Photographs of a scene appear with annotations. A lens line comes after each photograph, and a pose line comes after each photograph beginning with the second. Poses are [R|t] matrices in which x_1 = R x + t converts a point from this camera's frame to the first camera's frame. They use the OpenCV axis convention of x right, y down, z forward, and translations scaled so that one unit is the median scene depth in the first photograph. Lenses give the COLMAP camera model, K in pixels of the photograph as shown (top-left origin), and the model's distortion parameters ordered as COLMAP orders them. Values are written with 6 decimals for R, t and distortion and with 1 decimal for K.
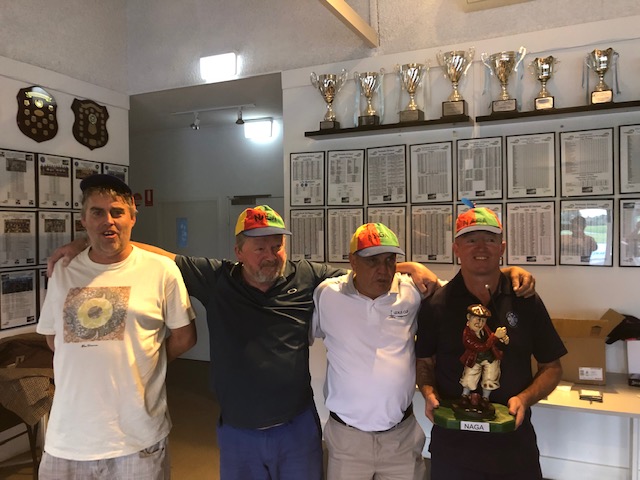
lens RADIAL K [[523.7, 0, 320.0], [0, 523.7, 240.0], [0, 0, 1]] dist [0.010813, 0.002585]
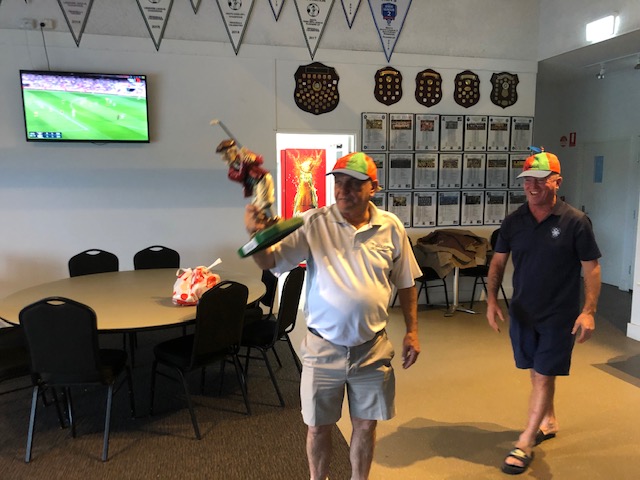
lens RADIAL K [[523.7, 0, 320.0], [0, 523.7, 240.0], [0, 0, 1]] dist [0.010813, 0.002585]
pose [[0.625459, 0.108350, -0.772698, 0.410003], [-0.019822, 0.992198, 0.123084, 0.015437], [0.780005, -0.061667, 0.622727, -0.300412]]
